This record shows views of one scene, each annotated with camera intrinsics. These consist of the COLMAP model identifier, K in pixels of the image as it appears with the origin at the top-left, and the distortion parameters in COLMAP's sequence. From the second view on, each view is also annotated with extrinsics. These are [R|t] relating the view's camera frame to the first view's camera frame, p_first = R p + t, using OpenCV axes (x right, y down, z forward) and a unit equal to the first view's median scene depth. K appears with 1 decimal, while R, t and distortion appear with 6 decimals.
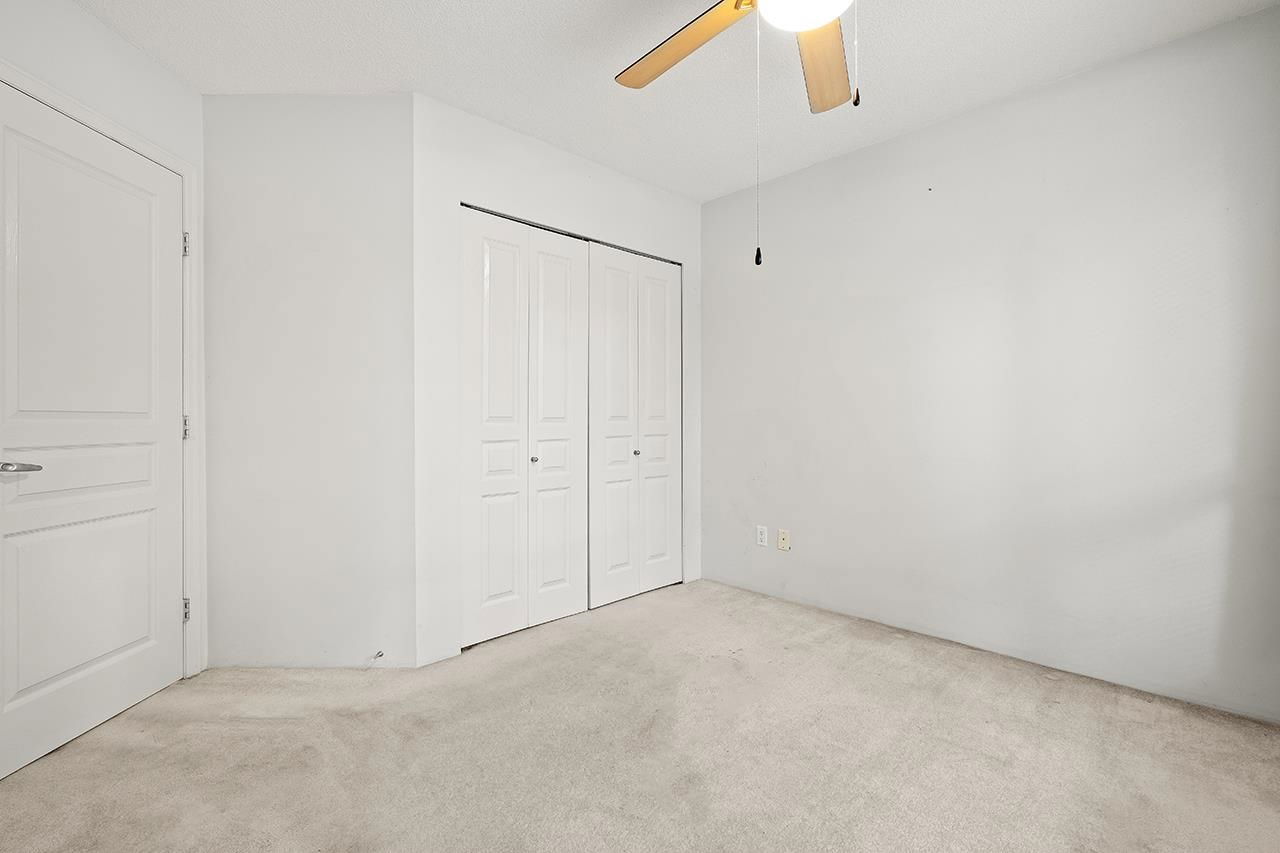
lens RADIAL K [[562.5, 0, 641.0], [0, 562.5, 421.6], [0, 0, 1]] dist [-0.005064, -0.000657]
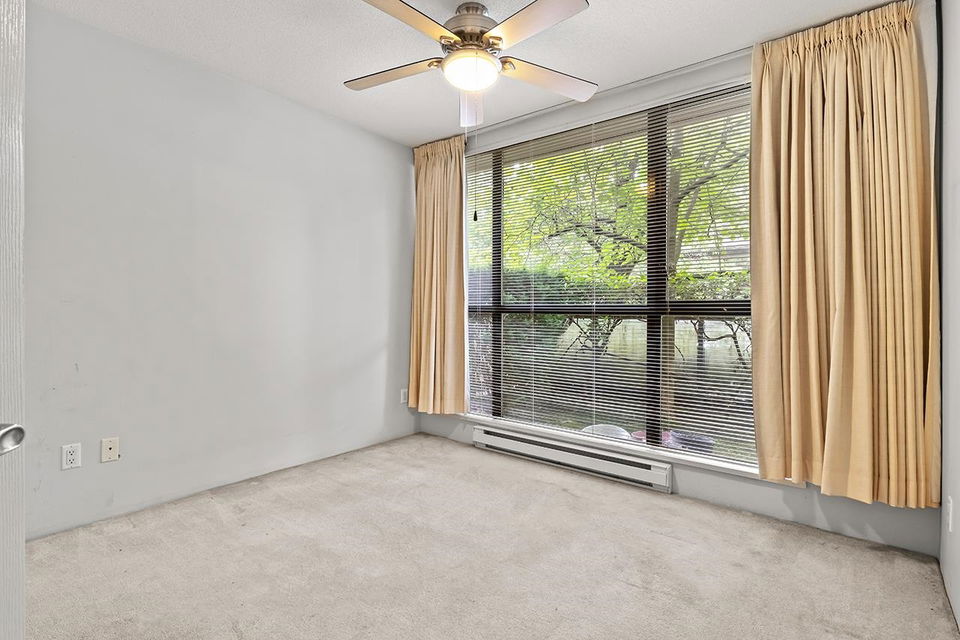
lens RADIAL K [[458.0, 0, 474.1], [0, 458.0, 317.8], [0, 0, 1]] dist [-0.010434, 0.003031]
pose [[-0.118679, 0.000969, 0.992932, -0.634062], [0.008077, 0.999967, -0.000010, 0.010606], [-0.992900, 0.008019, -0.118683, 0.630588]]
